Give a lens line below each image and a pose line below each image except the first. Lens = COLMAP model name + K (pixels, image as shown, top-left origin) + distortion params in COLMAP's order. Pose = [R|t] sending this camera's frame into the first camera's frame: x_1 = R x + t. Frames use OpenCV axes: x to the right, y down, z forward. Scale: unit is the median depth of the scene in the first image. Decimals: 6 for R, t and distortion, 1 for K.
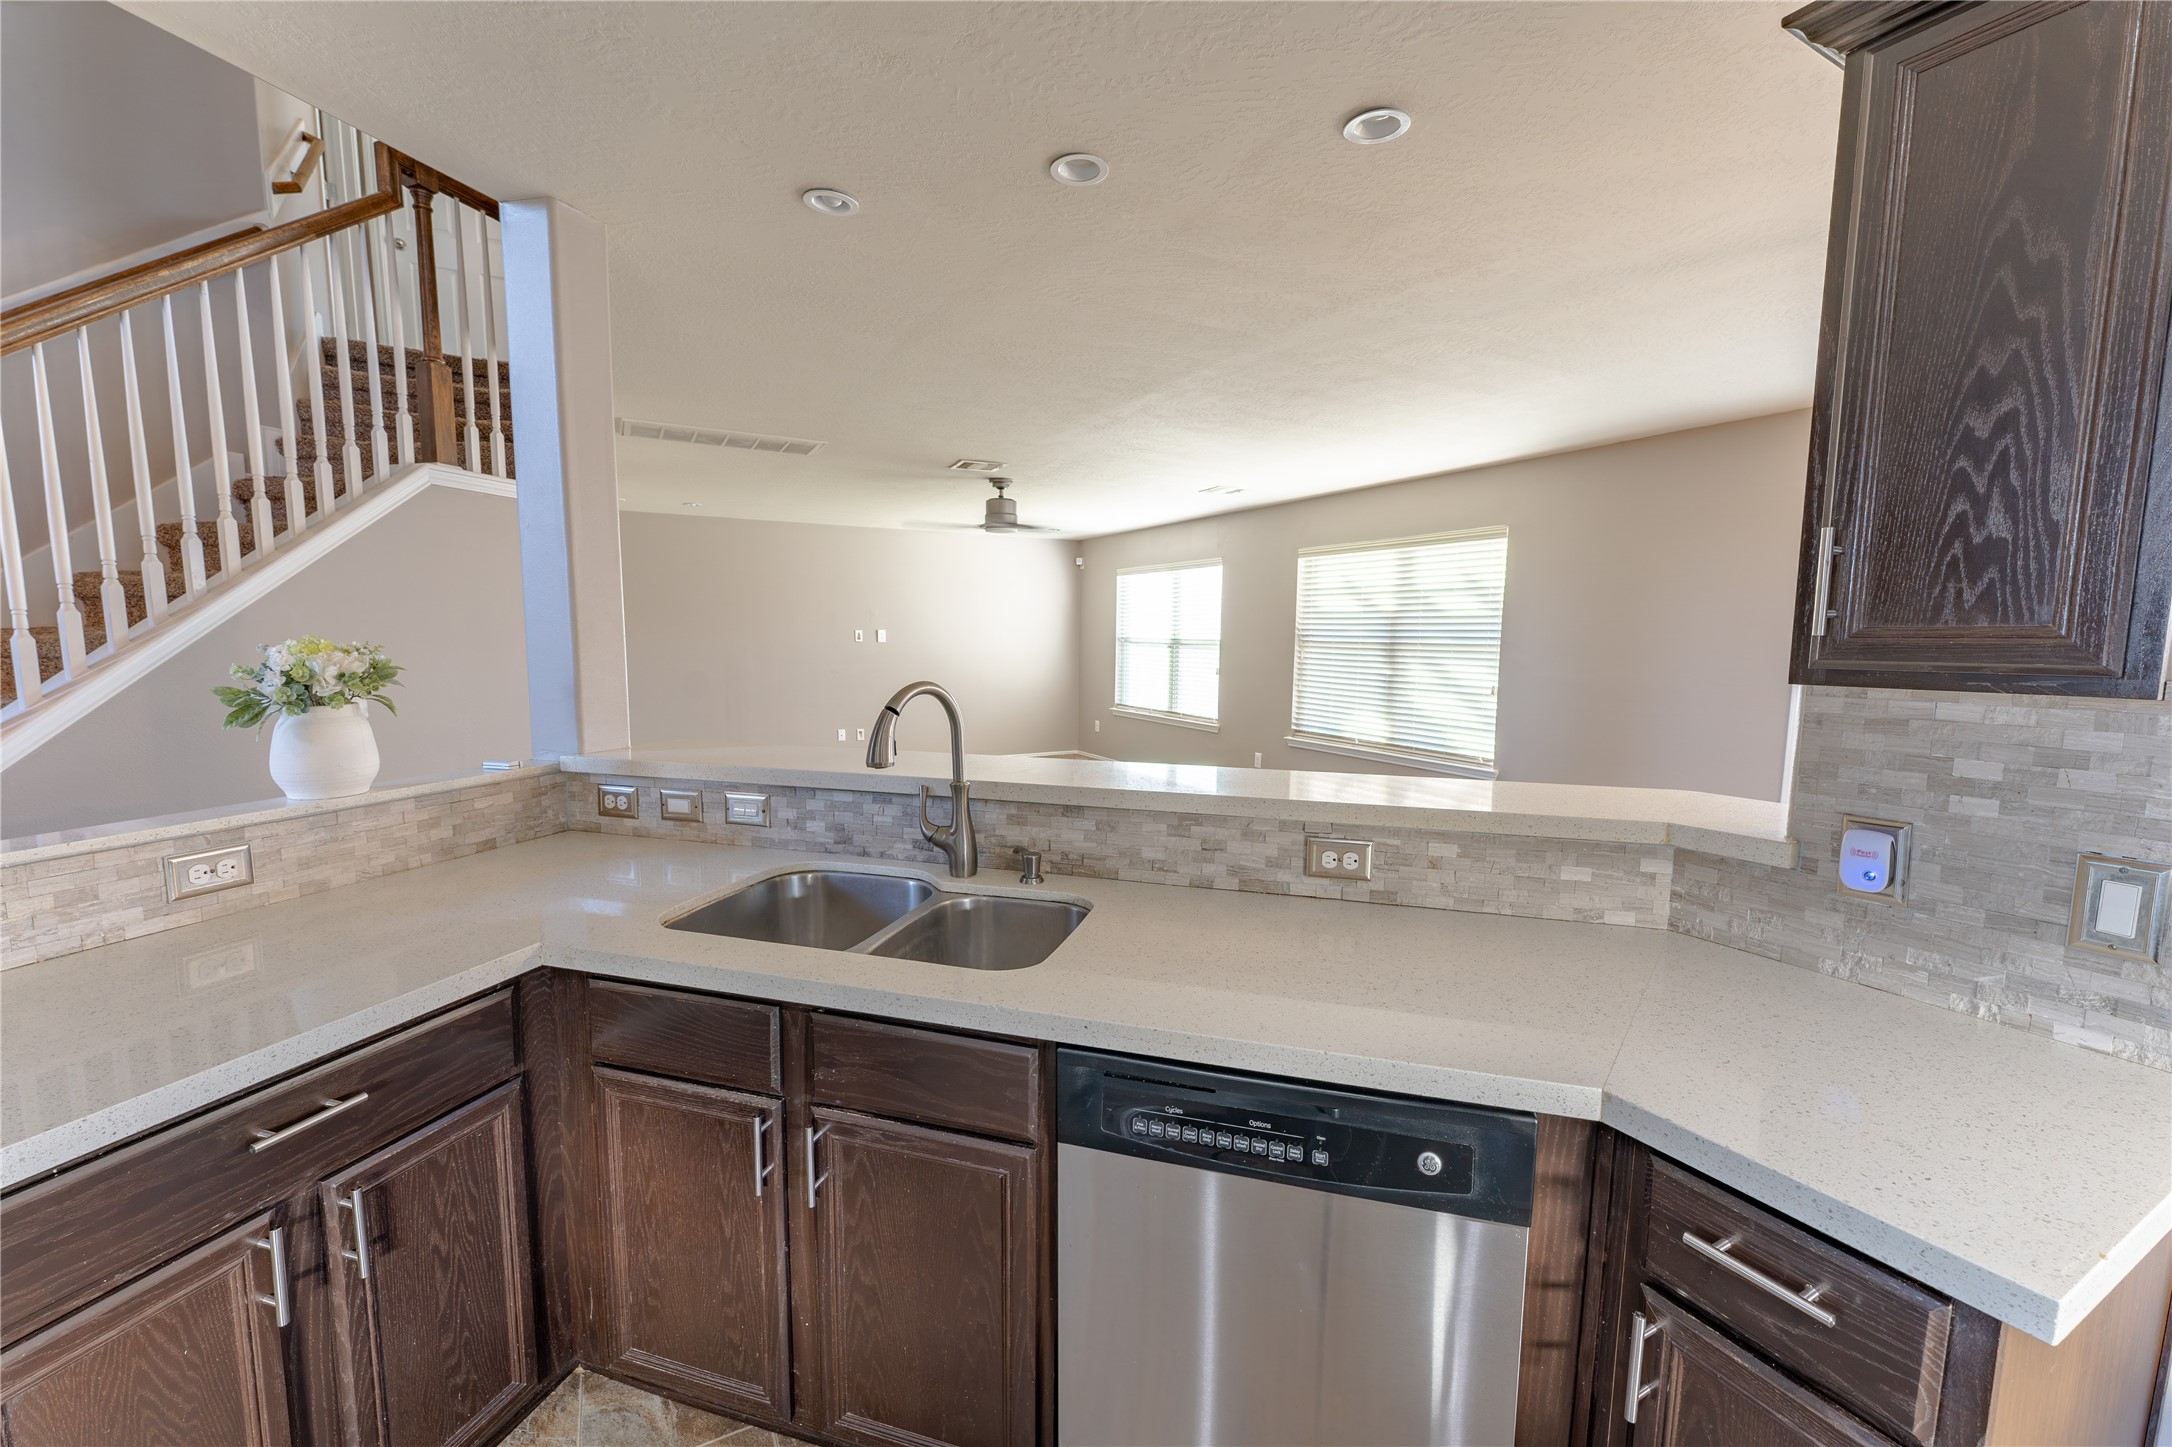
lens RADIAL K [[861.6, 0, 1101.0], [0, 861.6, 729.4], [0, 0, 1]] dist [0.006081, -0.000190]
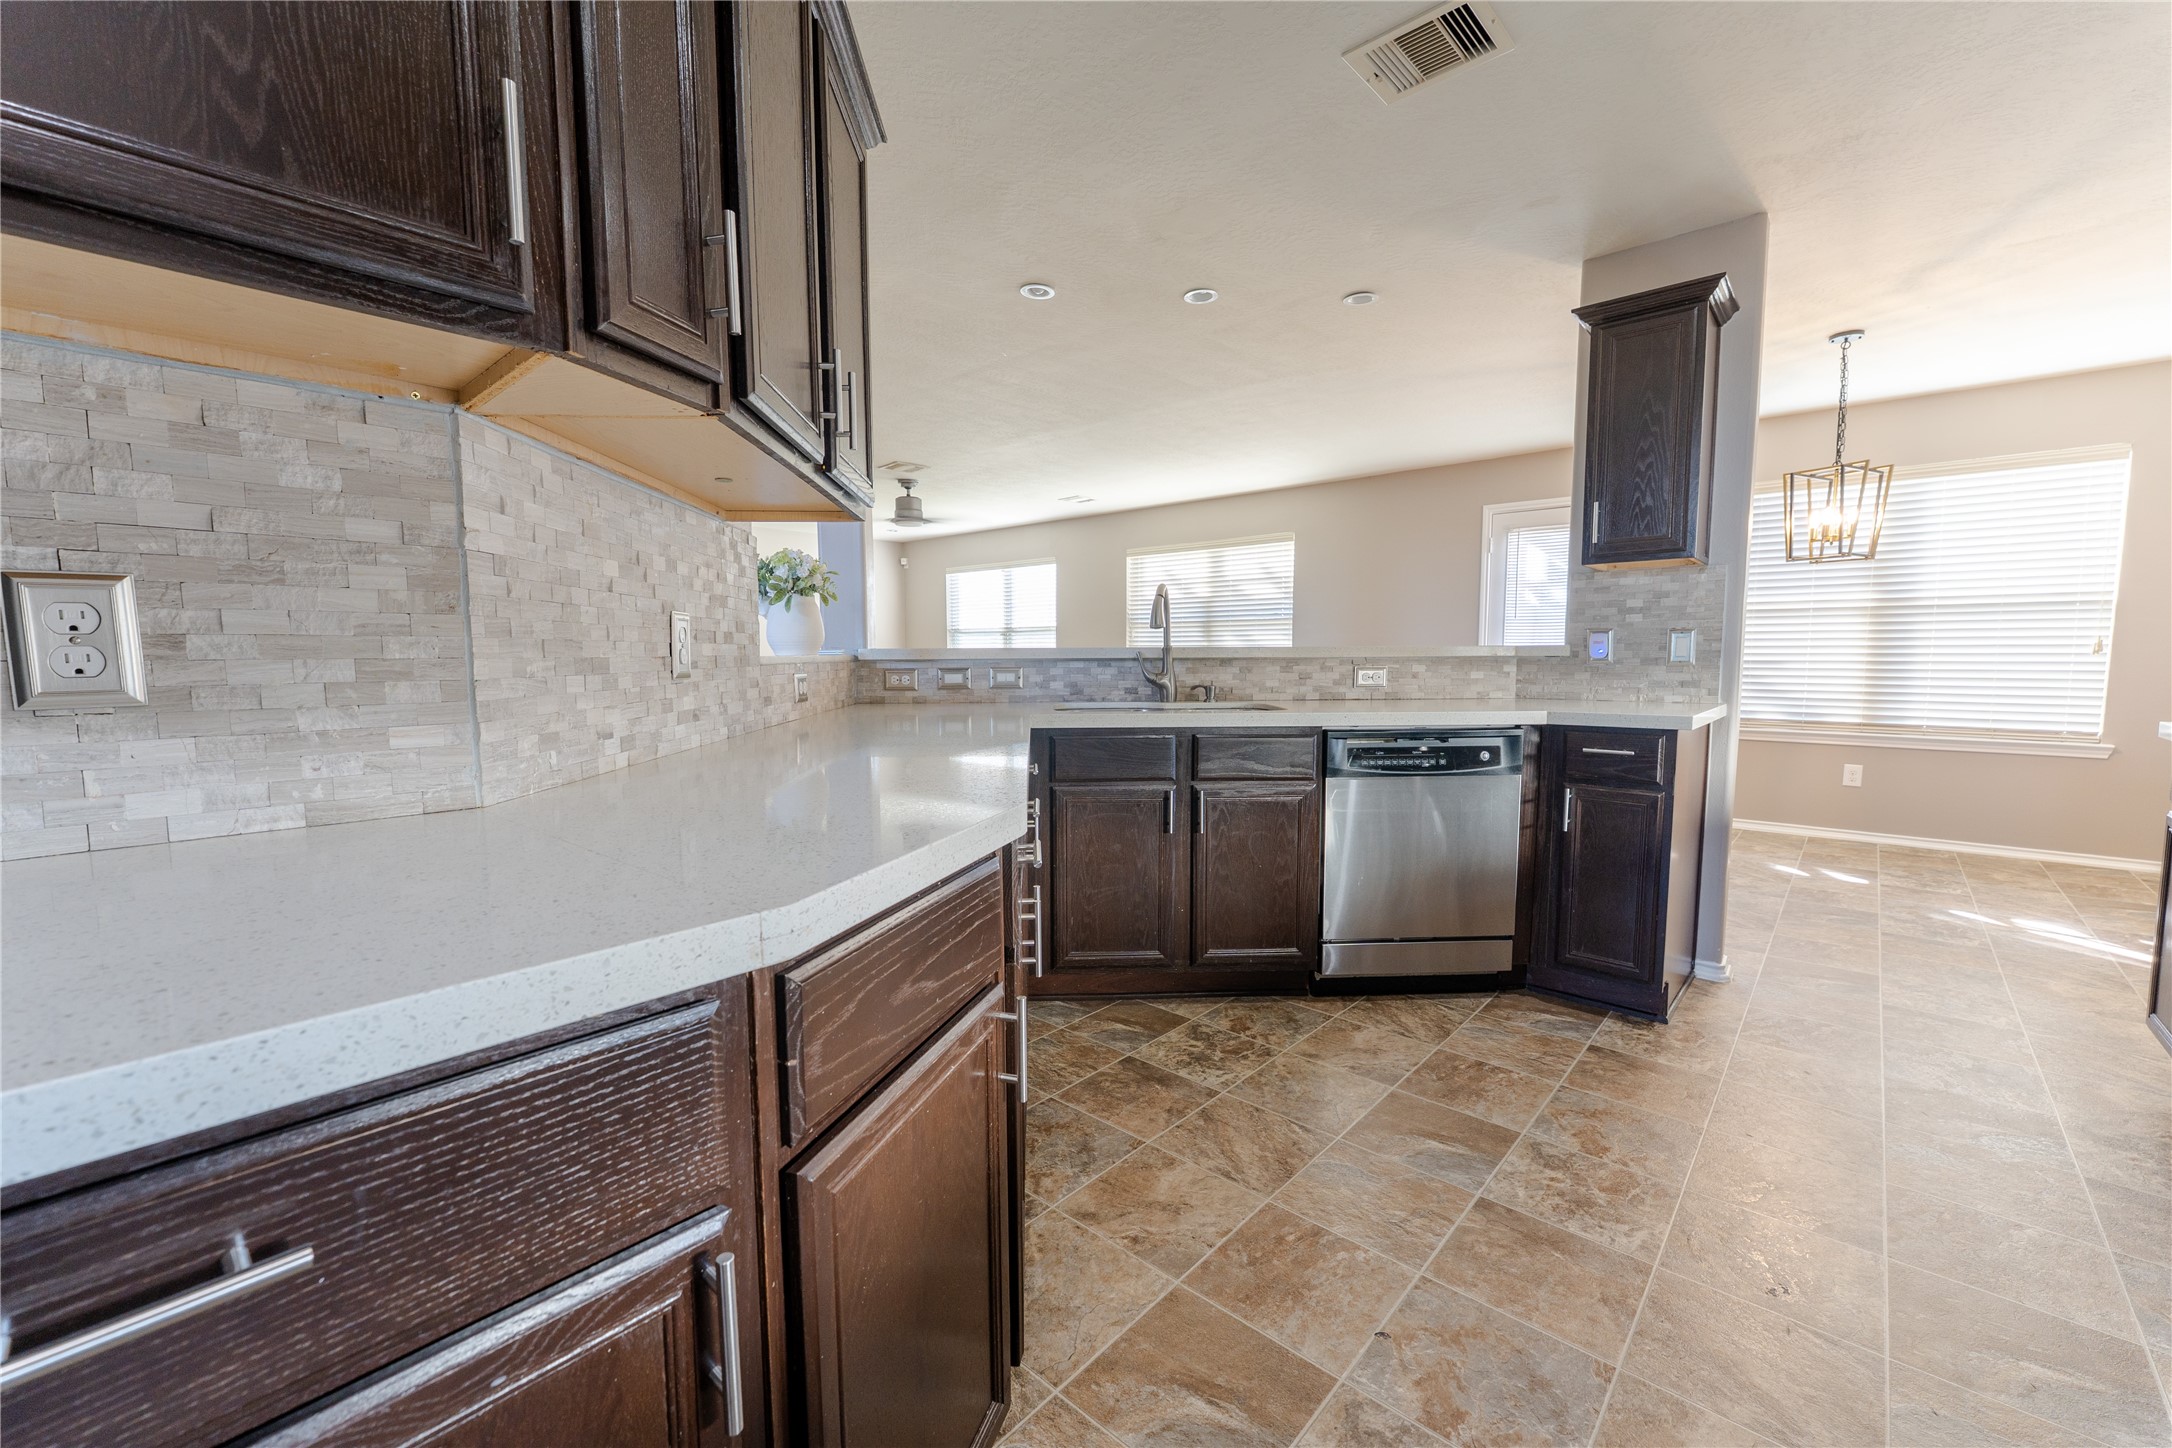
lens RADIAL K [[861.6, 0, 1092.1], [0, 861.6, 726.4], [0, 0, 1]] dist [0.006081, -0.000190]
pose [[0.942500, -0.042475, 0.331497, -0.931004], [0.051518, 0.998500, -0.018534, 0.258372], [-0.330212, 0.034547, 0.943274, -0.590251]]
